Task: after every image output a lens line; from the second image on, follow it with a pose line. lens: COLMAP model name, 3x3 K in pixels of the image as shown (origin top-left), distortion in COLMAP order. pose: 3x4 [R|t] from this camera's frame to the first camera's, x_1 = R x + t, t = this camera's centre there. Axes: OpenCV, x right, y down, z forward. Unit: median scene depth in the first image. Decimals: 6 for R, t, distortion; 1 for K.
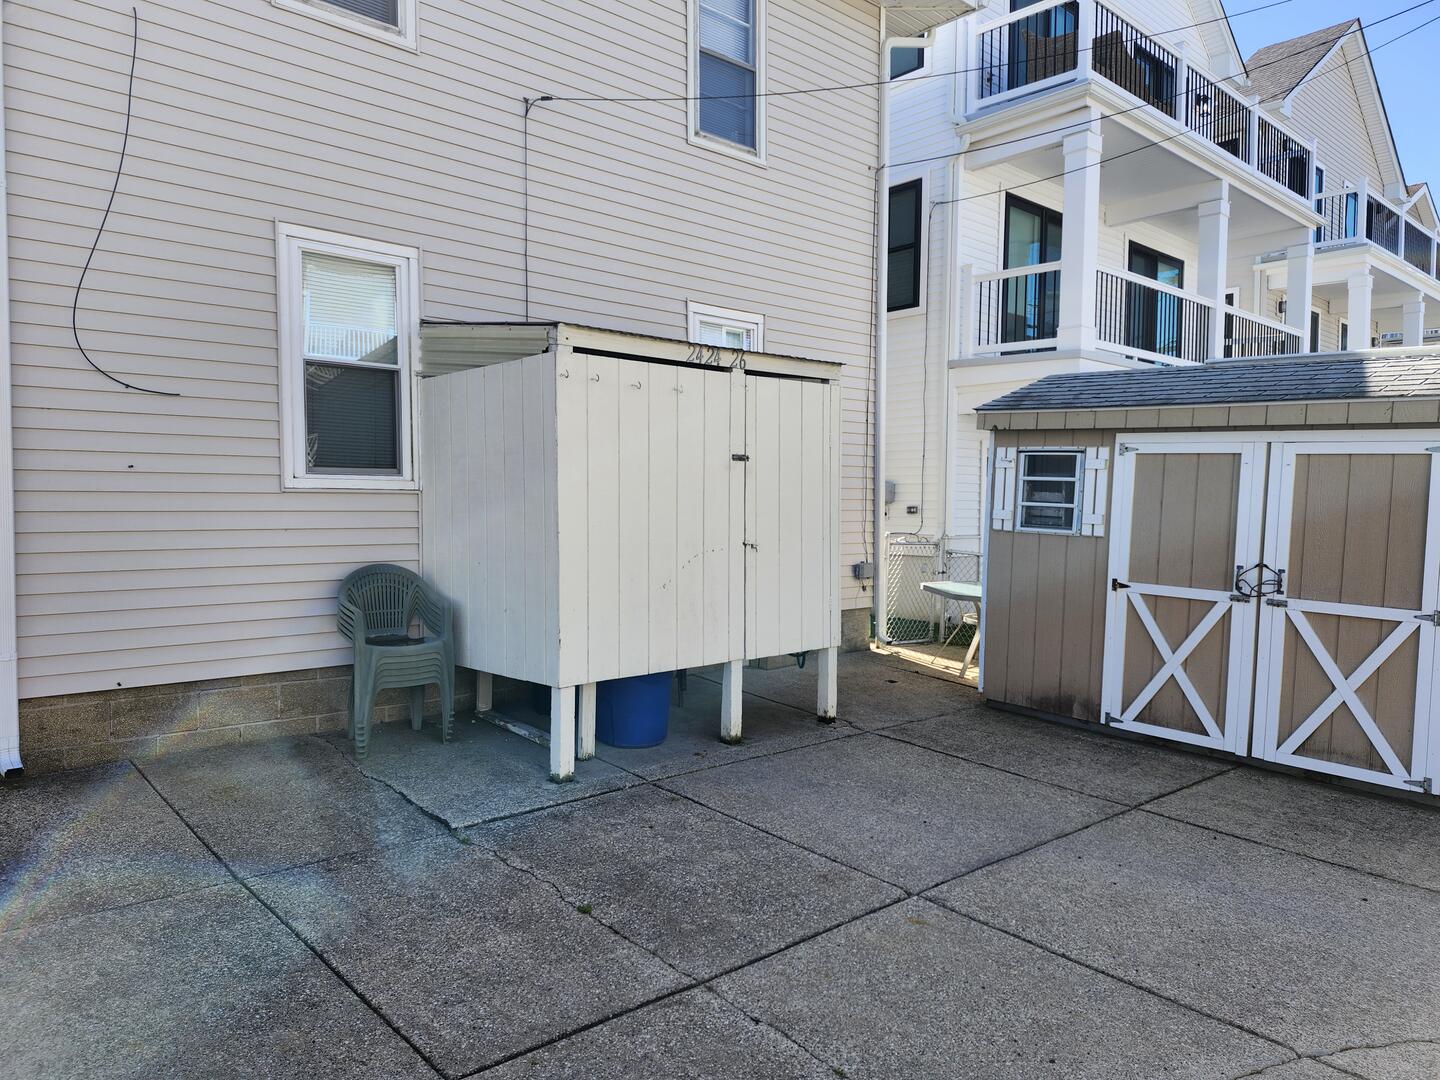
lens RADIAL K [[971.8, 0, 739.1], [0, 971.8, 541.9], [0, 0, 1]] dist [0.090779, -0.095544]
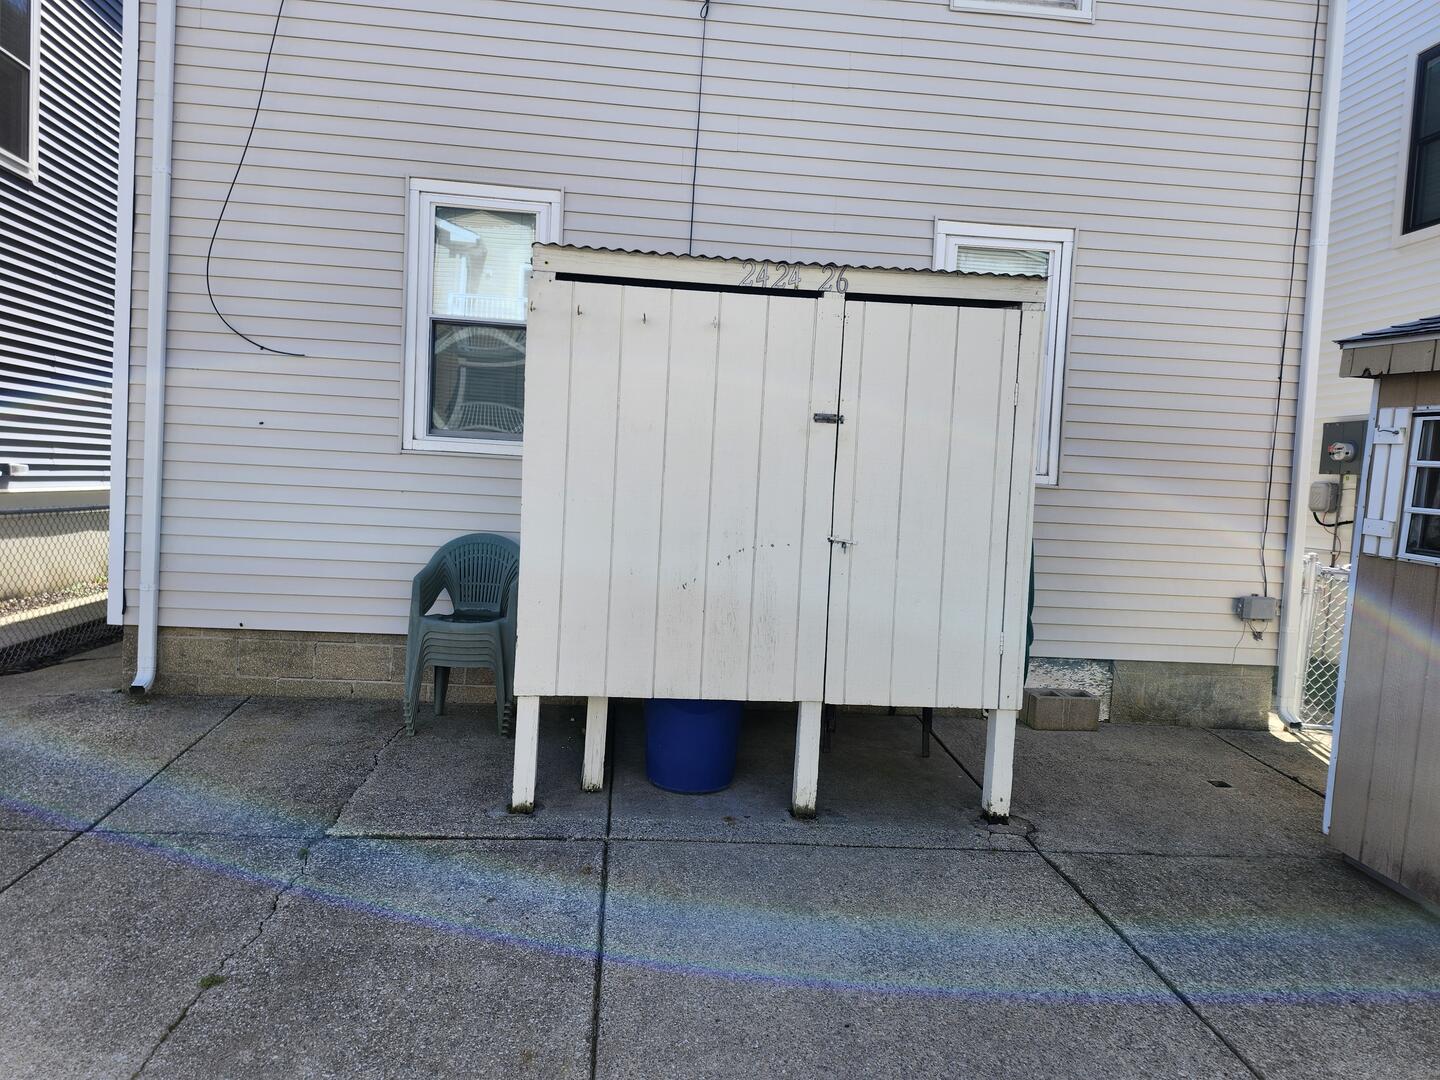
lens RADIAL K [[993.9, 0, 718.2], [0, 993.9, 532.0], [0, 0, 1]] dist [0.062896, -0.066045]
pose [[0.796356, 0.065941, -0.601223, 0.370315], [-0.071123, 0.997352, 0.015182, -0.008914], [0.600633, 0.030670, 0.798937, 0.367289]]
